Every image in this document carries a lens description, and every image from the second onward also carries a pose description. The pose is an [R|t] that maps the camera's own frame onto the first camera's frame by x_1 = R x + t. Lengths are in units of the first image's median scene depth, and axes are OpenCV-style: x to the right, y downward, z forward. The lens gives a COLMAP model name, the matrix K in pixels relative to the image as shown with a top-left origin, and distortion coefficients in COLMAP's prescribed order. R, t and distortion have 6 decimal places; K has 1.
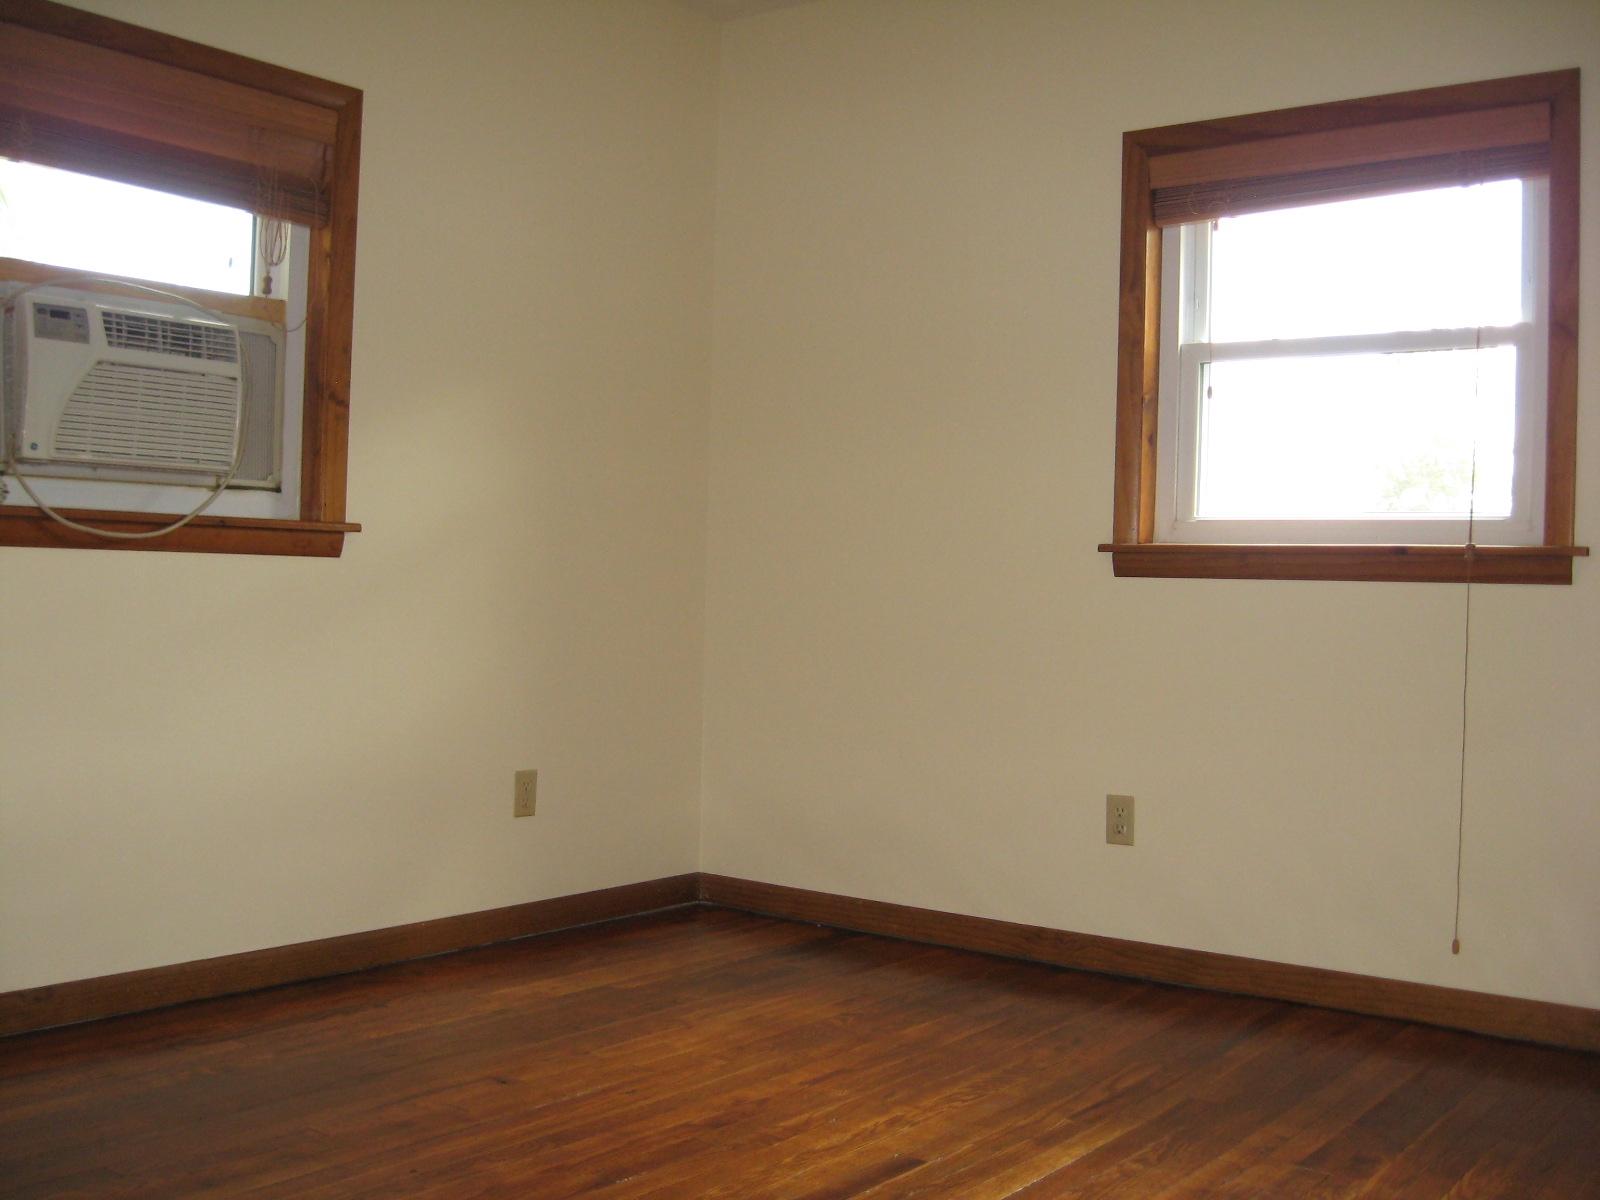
lens RADIAL K [[1676.7, 0, 788.7], [0, 1676.7, 600.3], [0, 0, 1]] dist [-0.153462, 0.091104]
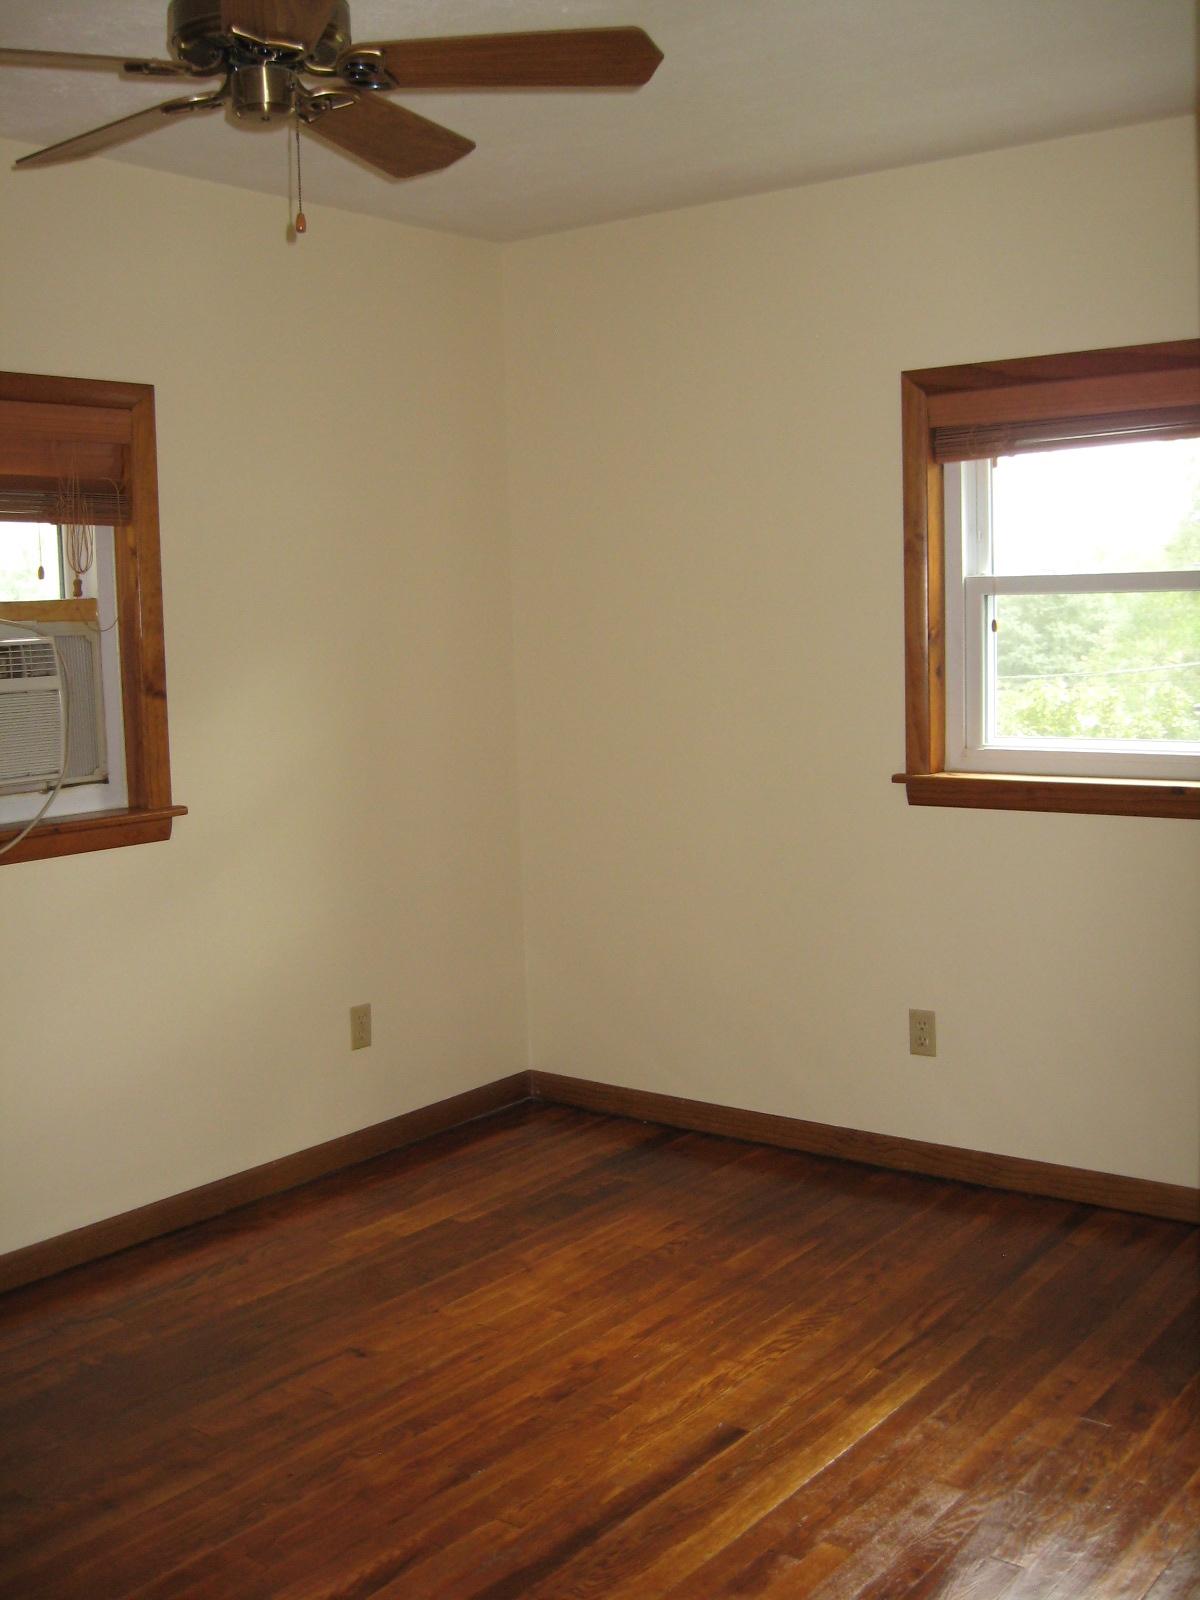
lens RADIAL K [[1676.7, 0, 600.0], [0, 1676.7, 800.0], [0, 0, 1]] dist [-0.153462, 0.091104]
pose [[0.998415, -0.055661, -0.008270, 0.013407], [0.056201, 0.993683, 0.097137, -0.157293], [0.002811, -0.097448, 0.995237, -0.049199]]
